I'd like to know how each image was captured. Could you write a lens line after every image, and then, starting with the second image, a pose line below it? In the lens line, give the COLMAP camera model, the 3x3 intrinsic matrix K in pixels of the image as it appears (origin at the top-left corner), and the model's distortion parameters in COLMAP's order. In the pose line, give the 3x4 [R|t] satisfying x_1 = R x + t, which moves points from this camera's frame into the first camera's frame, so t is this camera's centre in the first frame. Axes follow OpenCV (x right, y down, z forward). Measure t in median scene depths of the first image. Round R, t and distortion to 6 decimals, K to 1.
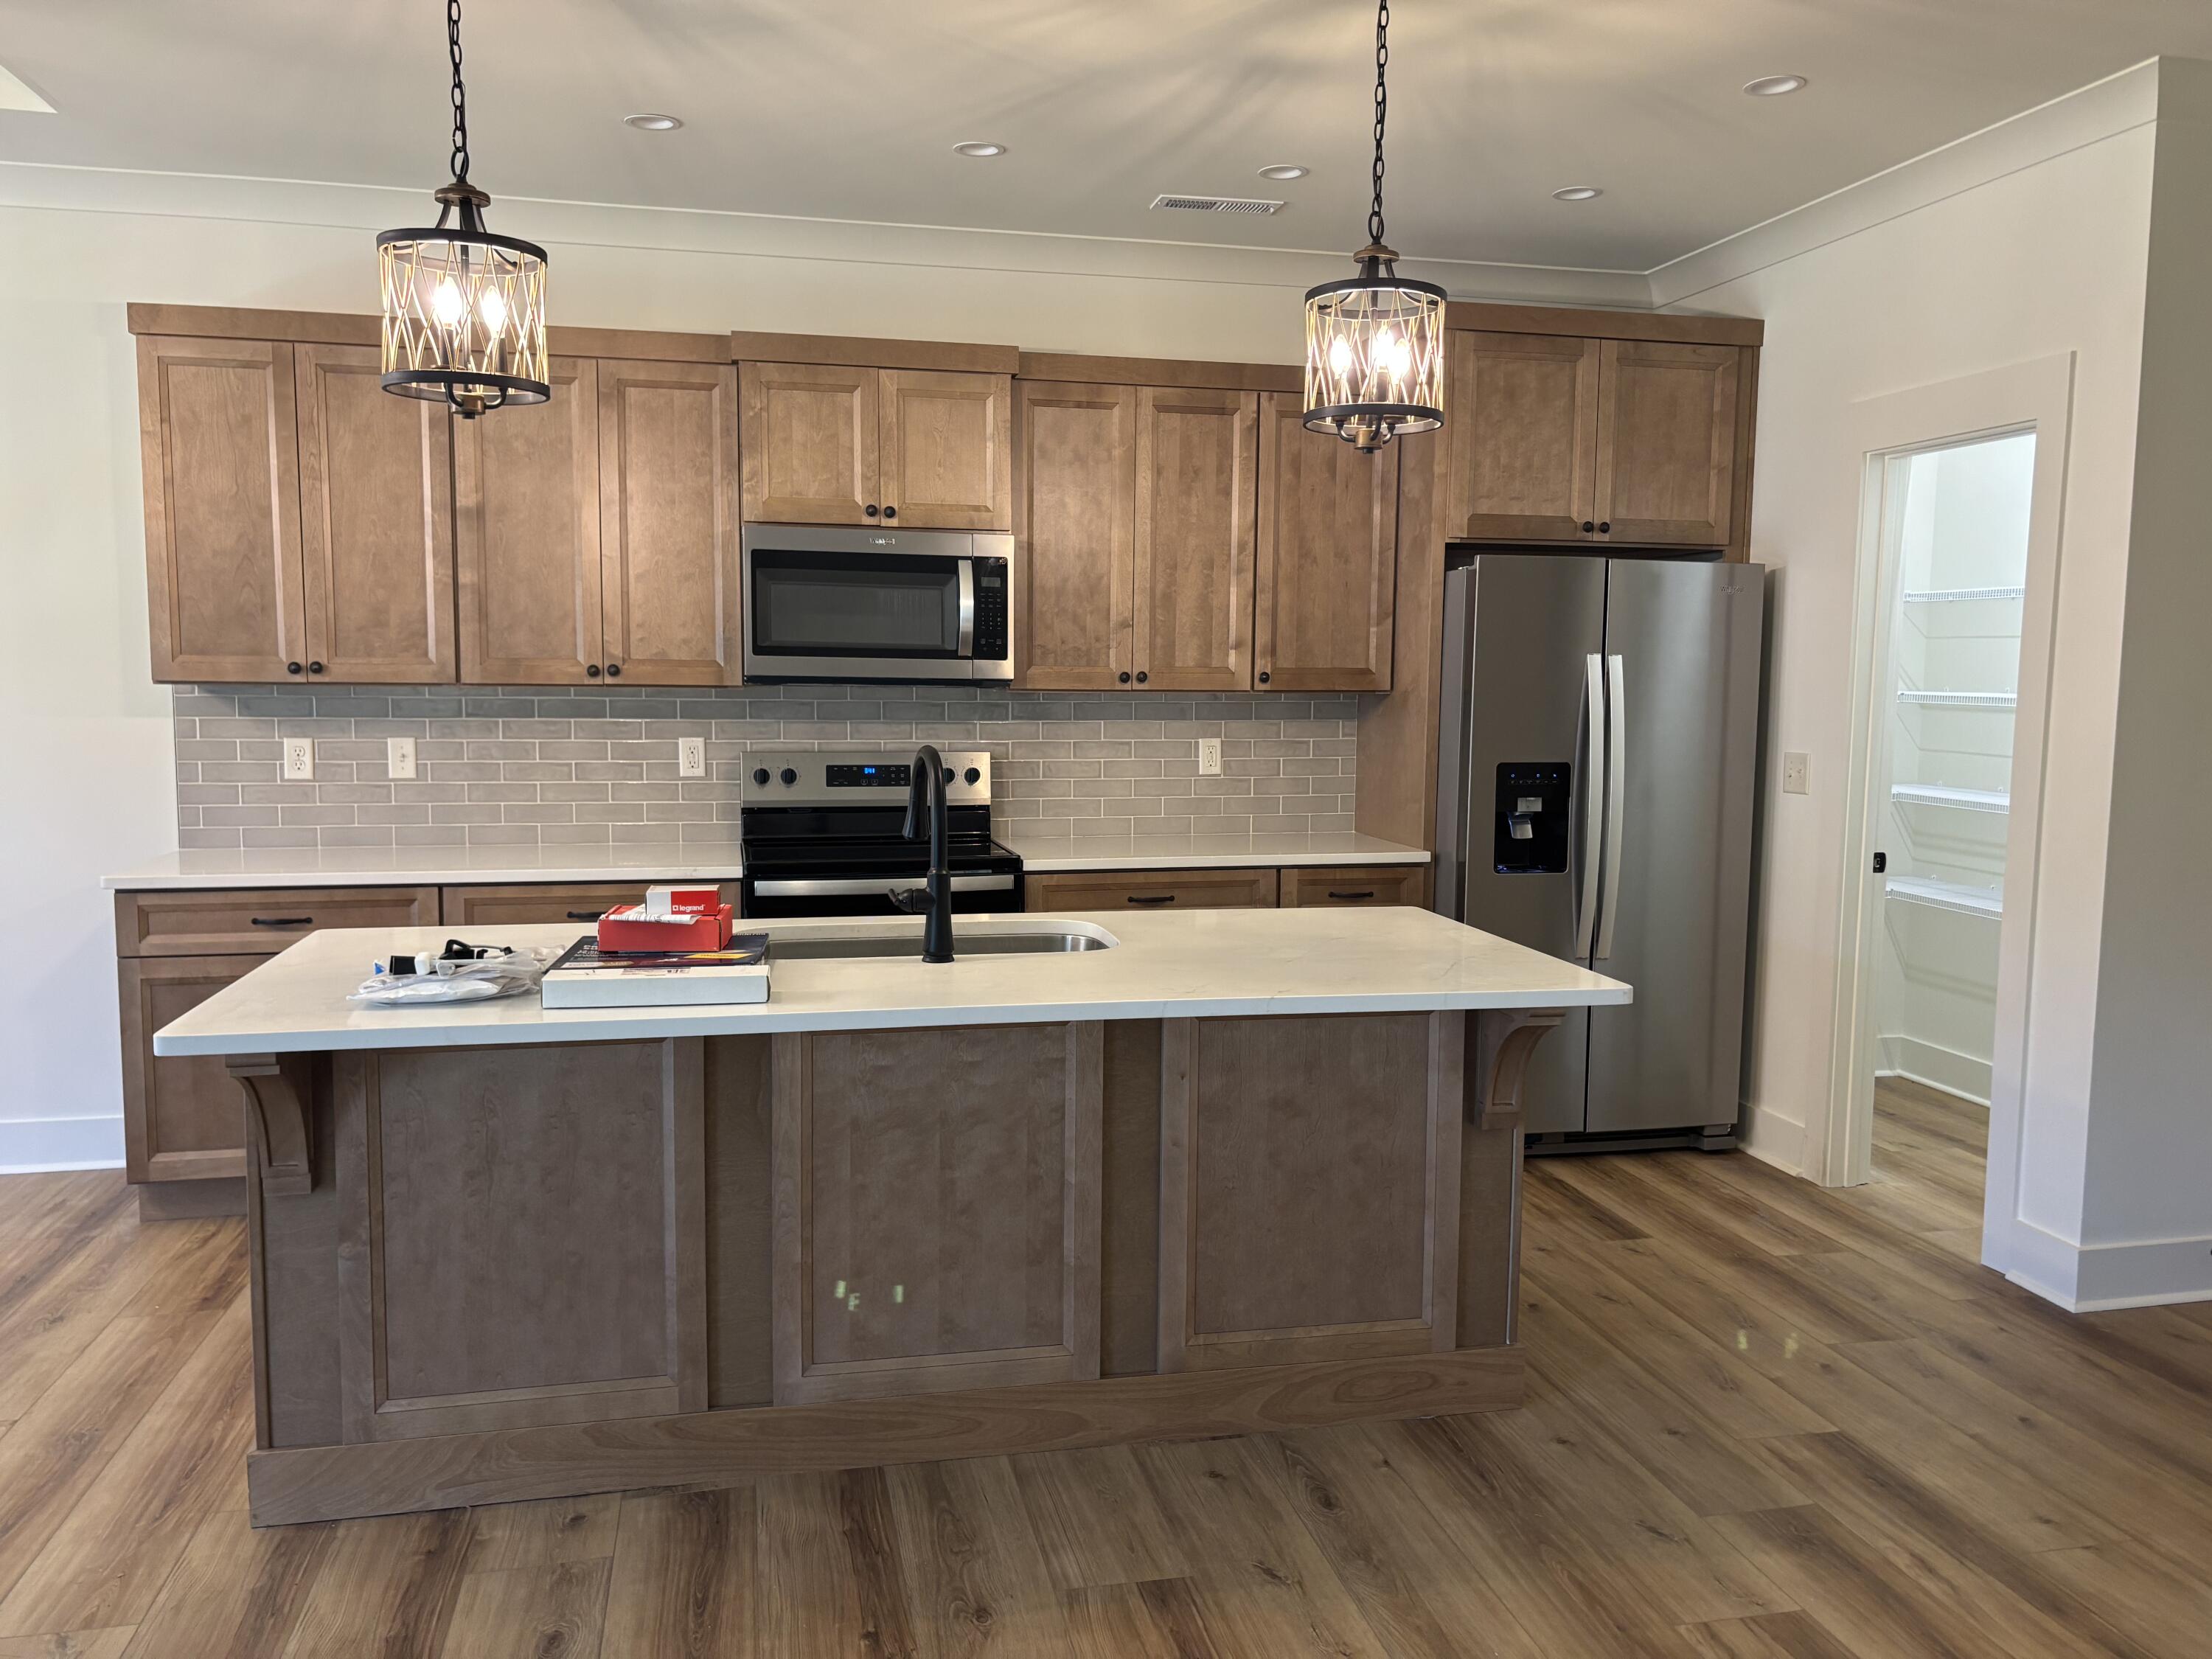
lens RADIAL K [[1642.1, 0, 1100.2], [0, 1642.1, 843.7], [0, 0, 1]] dist [0.046494, -0.049164]
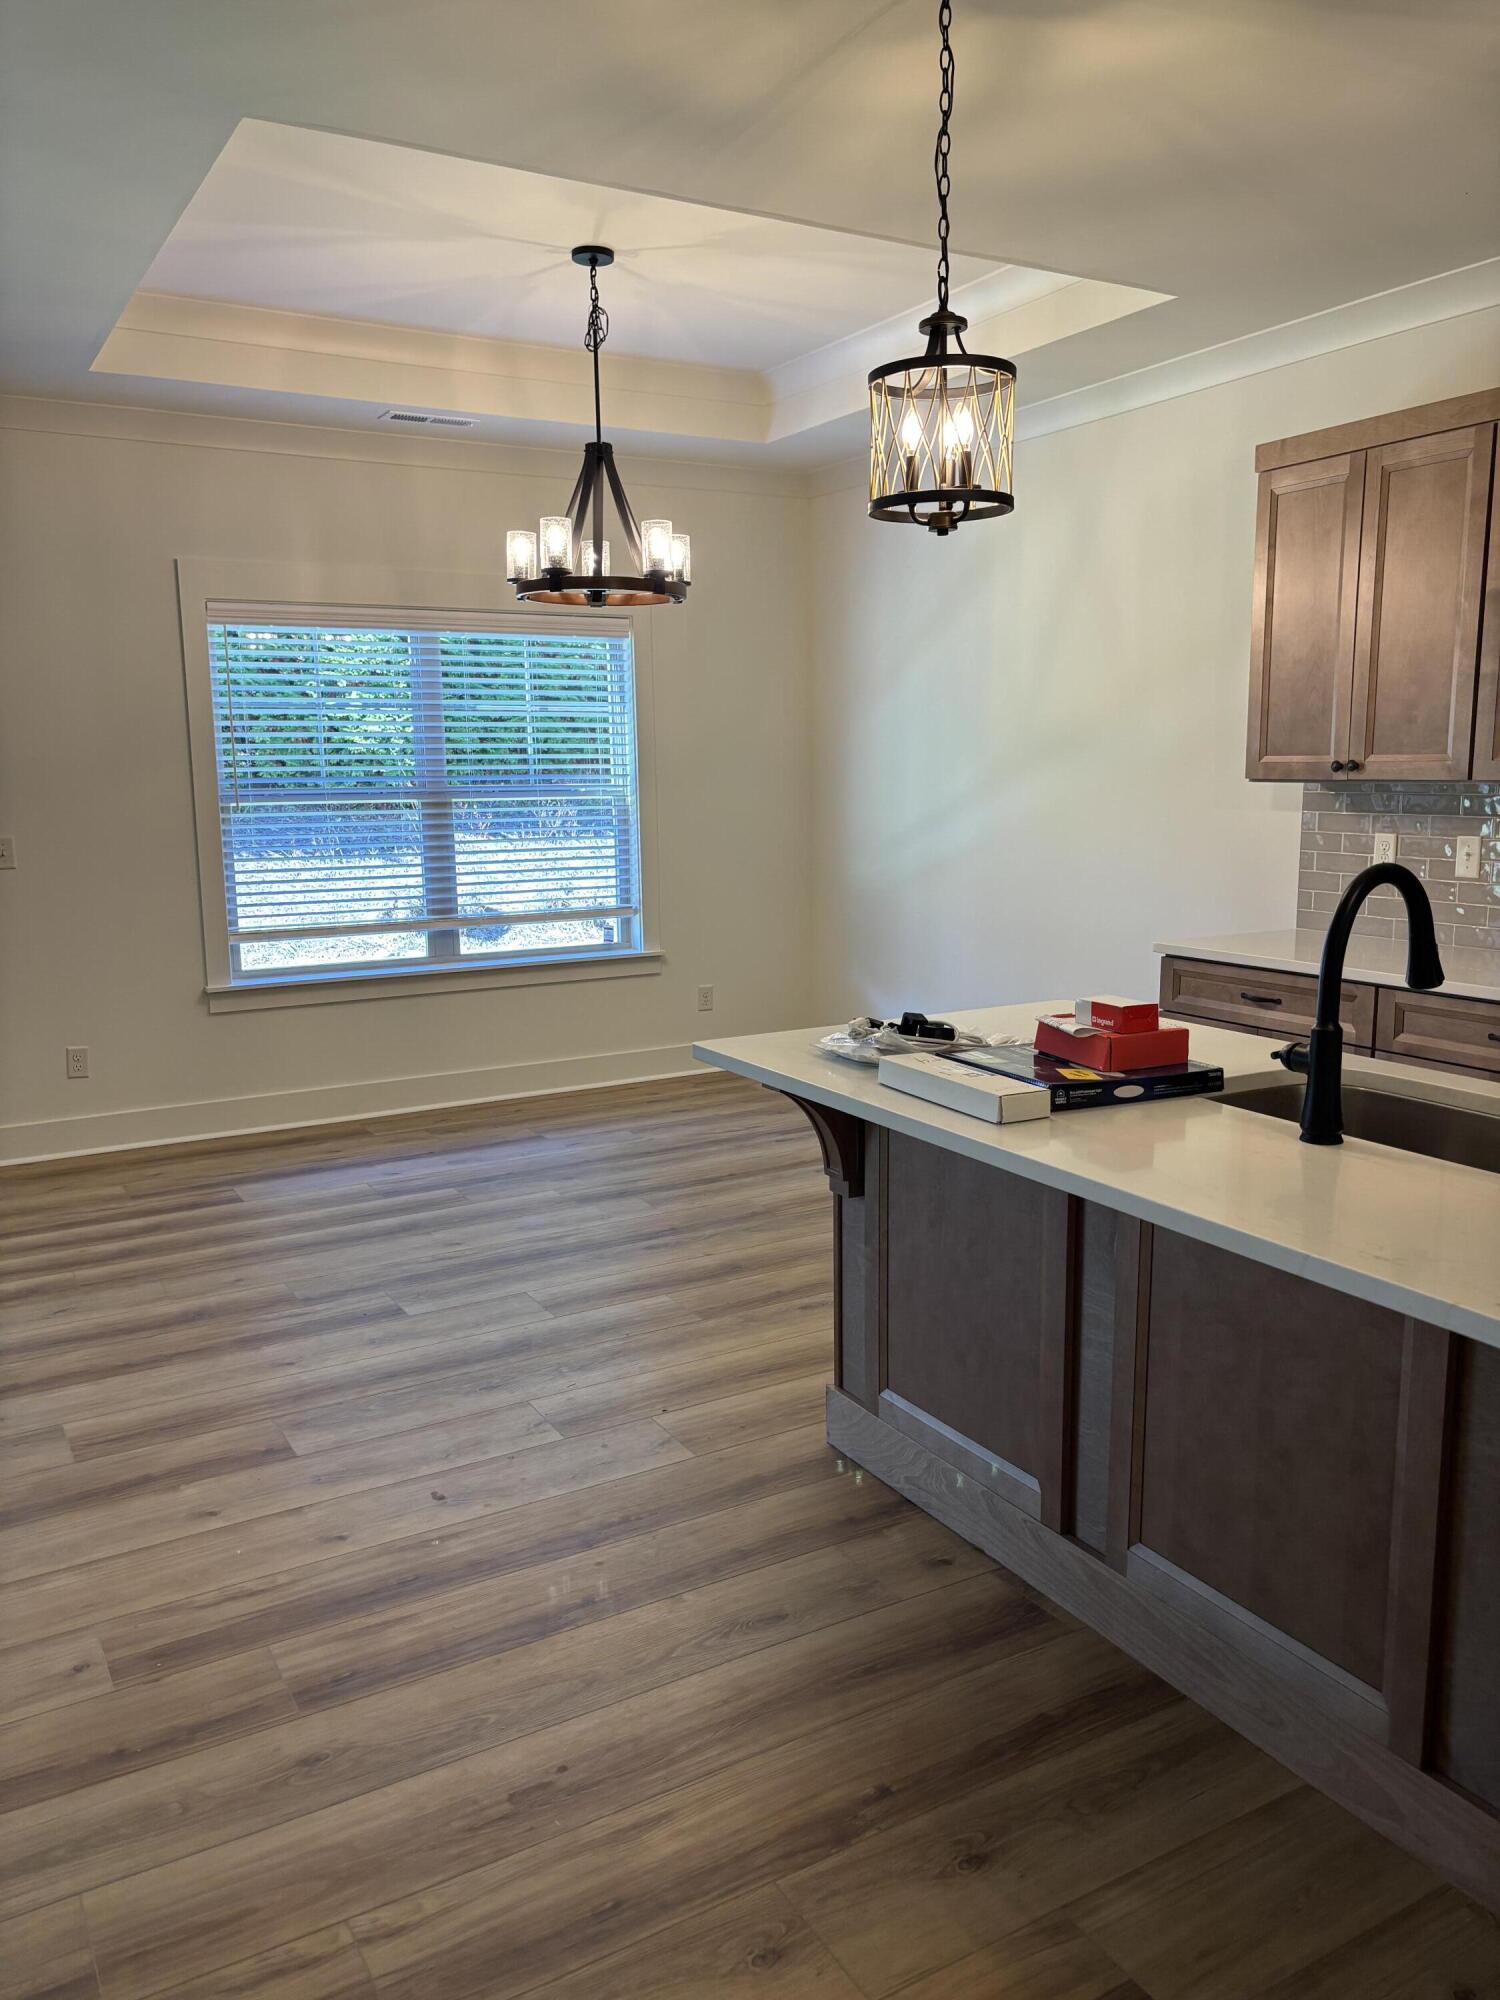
lens RADIAL K [[1484.7, 0, 743.2], [0, 1484.7, 1000.0], [0, 0, 1]] dist [0.046494, -0.049164]
pose [[0.312650, 0.137546, -0.939857, 0.335445], [-0.089979, 0.989299, 0.114850, -0.035856], [0.945597, 0.048660, 0.321681, 0.360739]]
